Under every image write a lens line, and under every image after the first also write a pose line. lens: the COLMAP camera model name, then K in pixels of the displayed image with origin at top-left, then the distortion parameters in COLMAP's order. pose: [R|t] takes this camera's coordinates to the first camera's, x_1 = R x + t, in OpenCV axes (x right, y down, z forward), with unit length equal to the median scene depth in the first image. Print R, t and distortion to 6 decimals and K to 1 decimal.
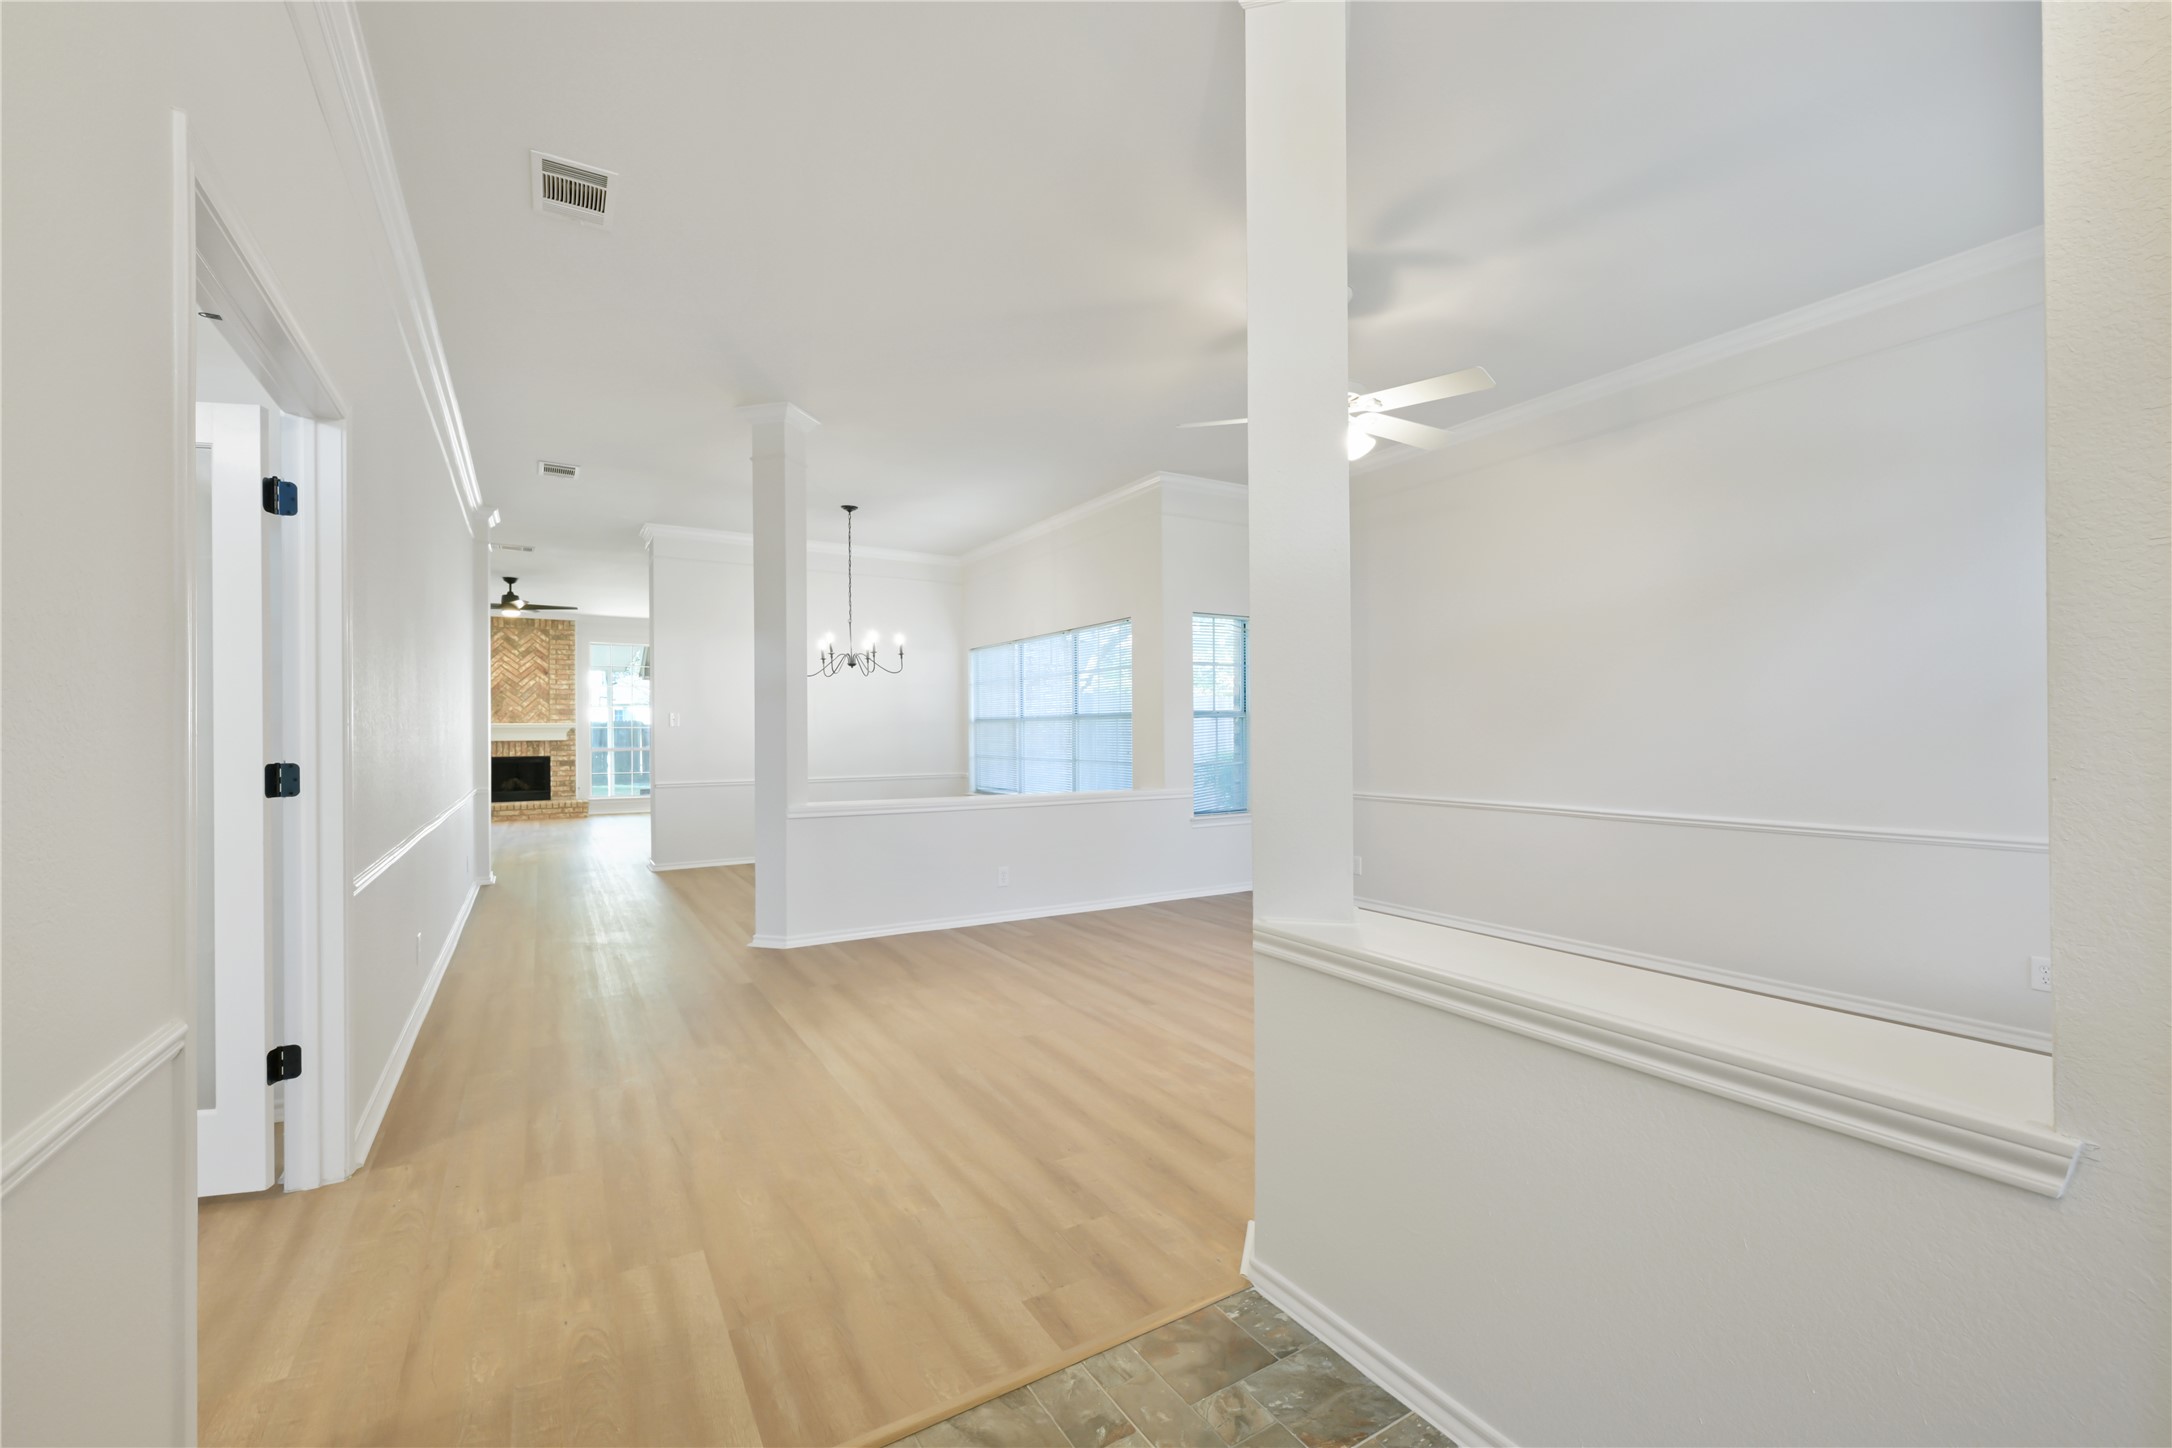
lens RADIAL K [[897.3, 0, 1088.5], [0, 897.3, 724.5], [0, 0, 1]] dist [-0.000099, -0.000360]
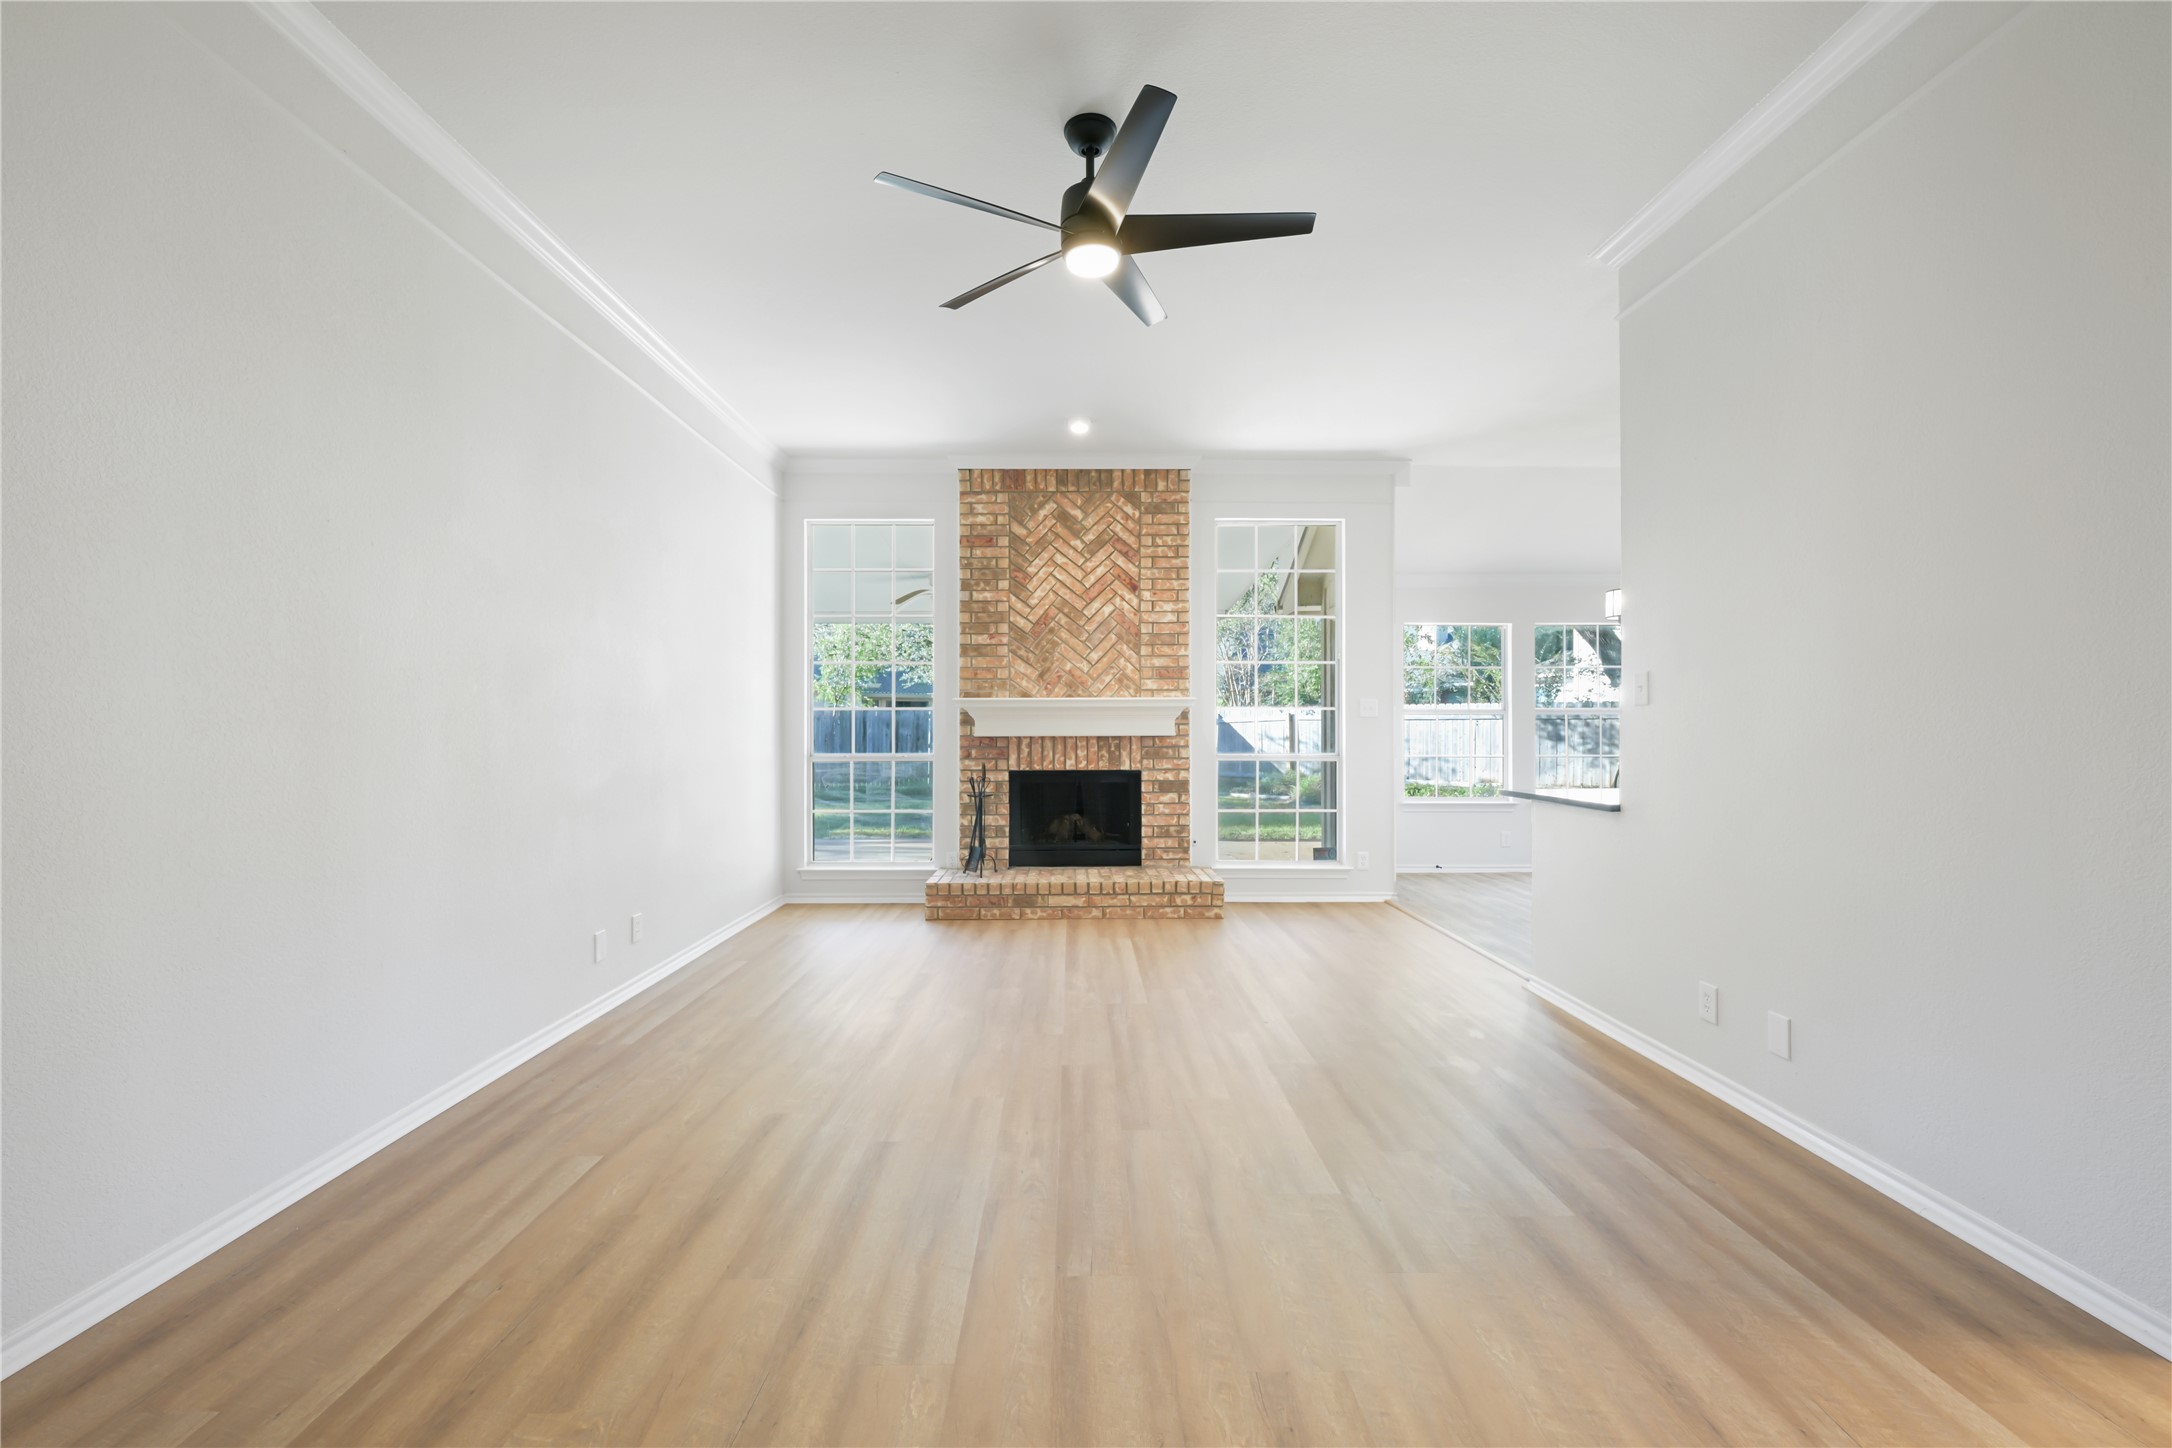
lens RADIAL K [[897.3, 0, 1079.2], [0, 897.3, 728.2], [0, 0, 1]] dist [-0.000099, -0.000360]
pose [[0.856438, 0.007219, -0.516199, -0.391414], [-0.003286, 0.999958, 0.008534, 0.010049], [0.516239, -0.005612, 0.856426, 0.593230]]
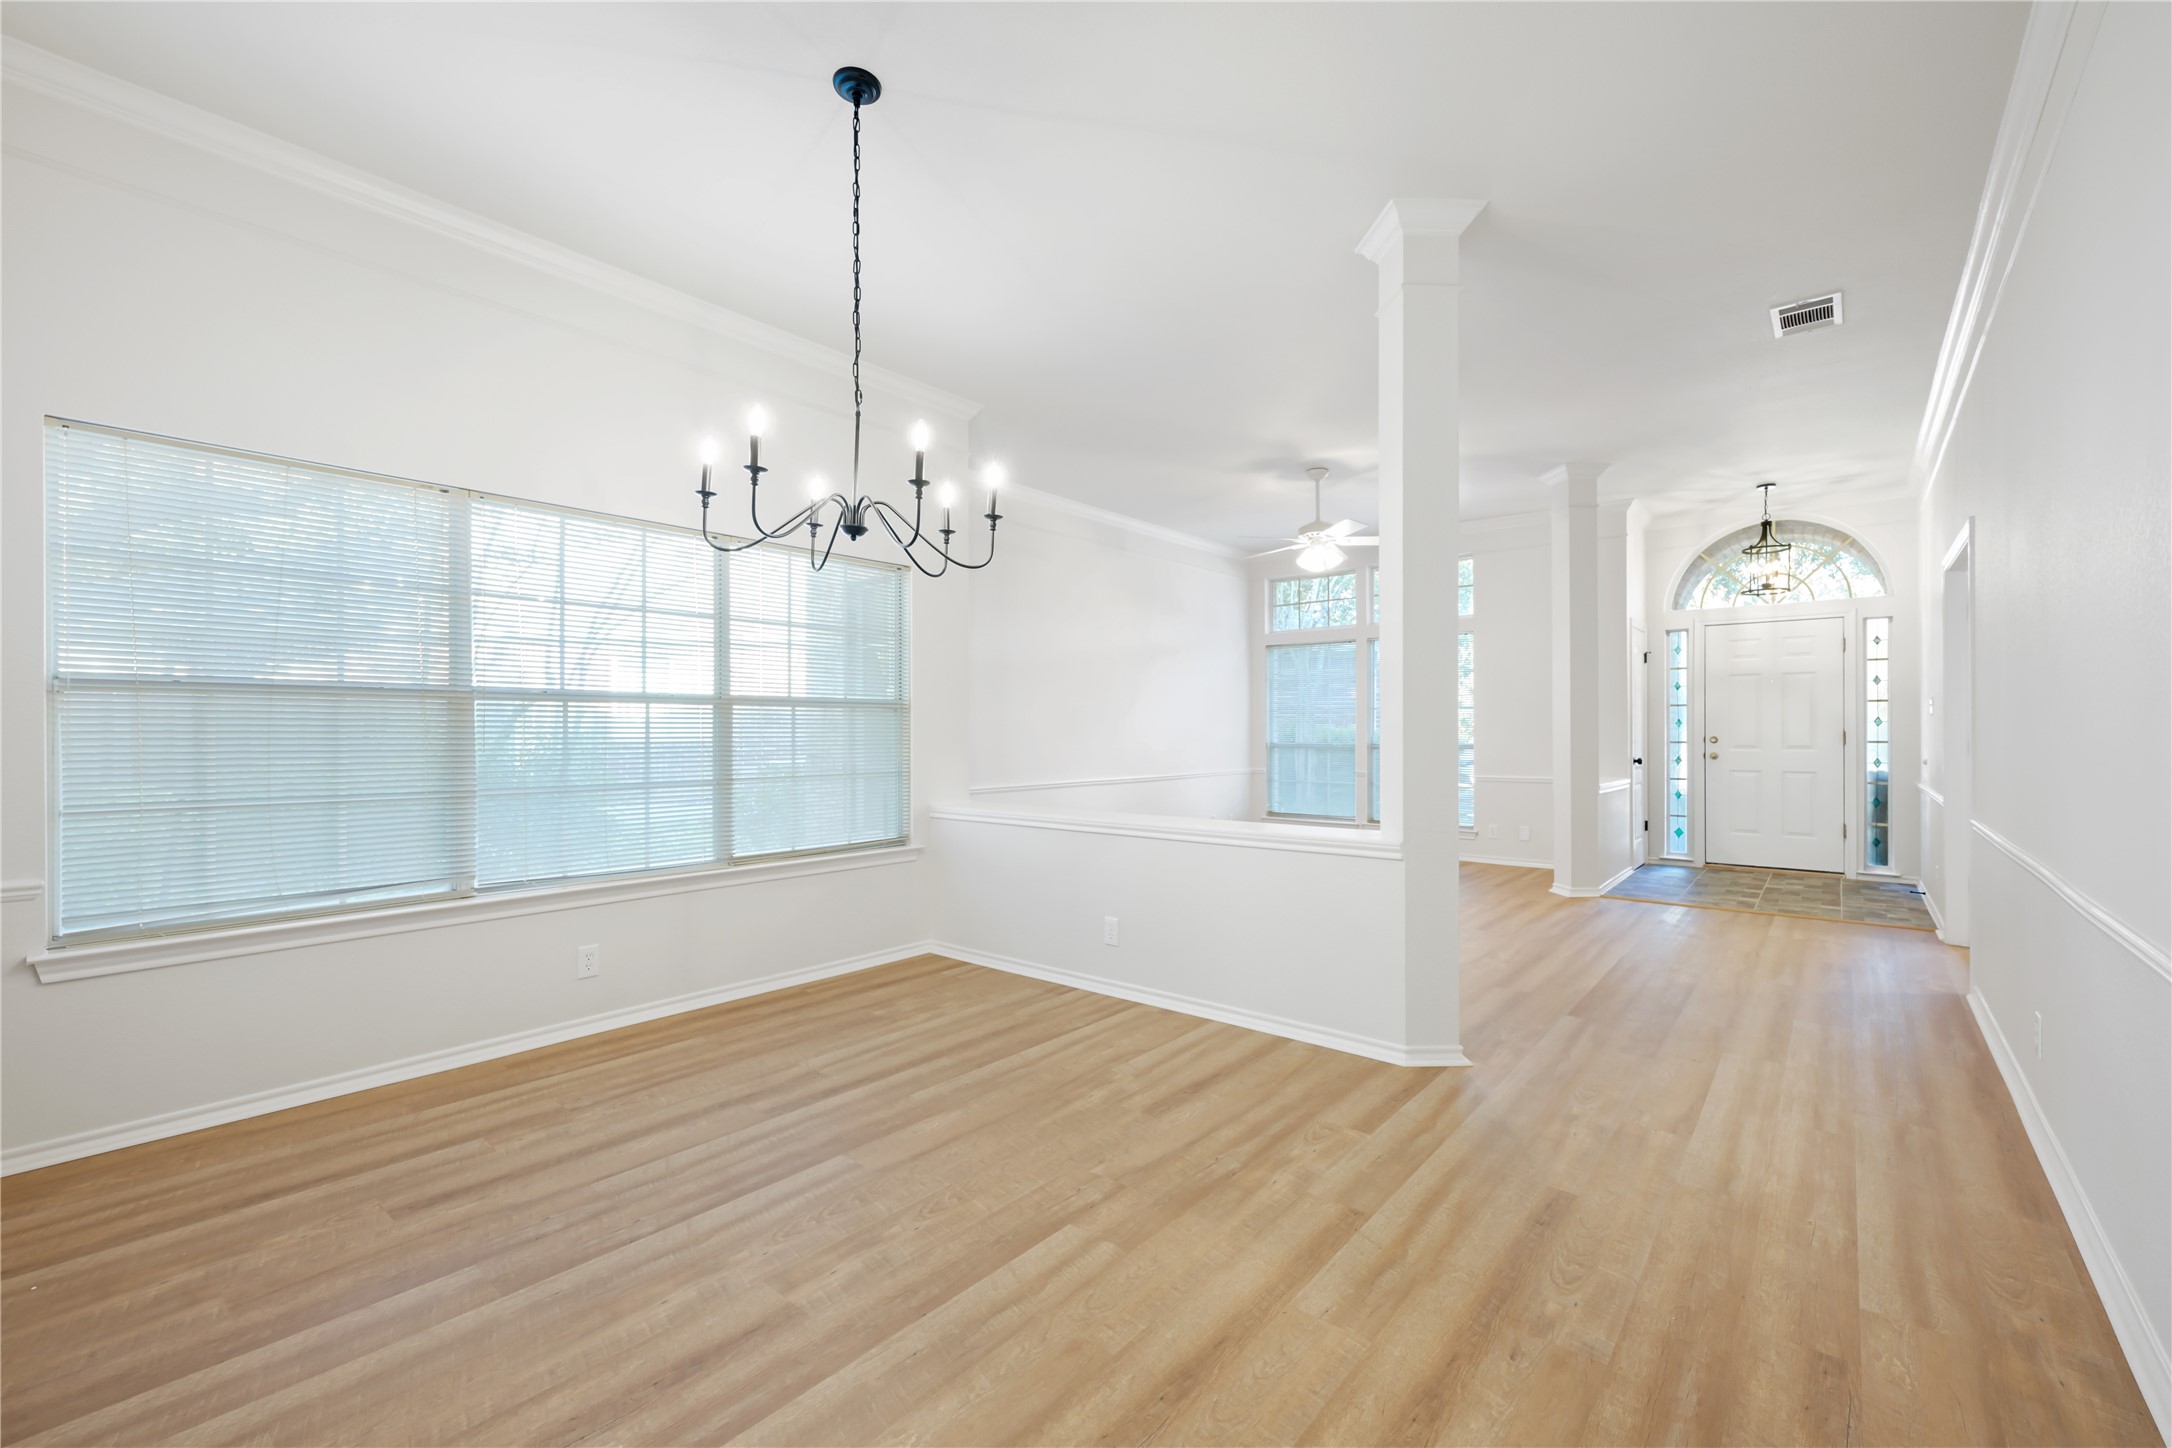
lens RADIAL K [[897.3, 0, 1089.3], [0, 897.3, 726.0], [0, 0, 1]] dist [-0.000099, -0.000360]
pose [[-0.318360, 0.010090, 0.947916, -4.249424], [-0.001827, 0.999935, -0.011258, 0.083109], [-0.947968, -0.005316, -0.318321, 6.934033]]
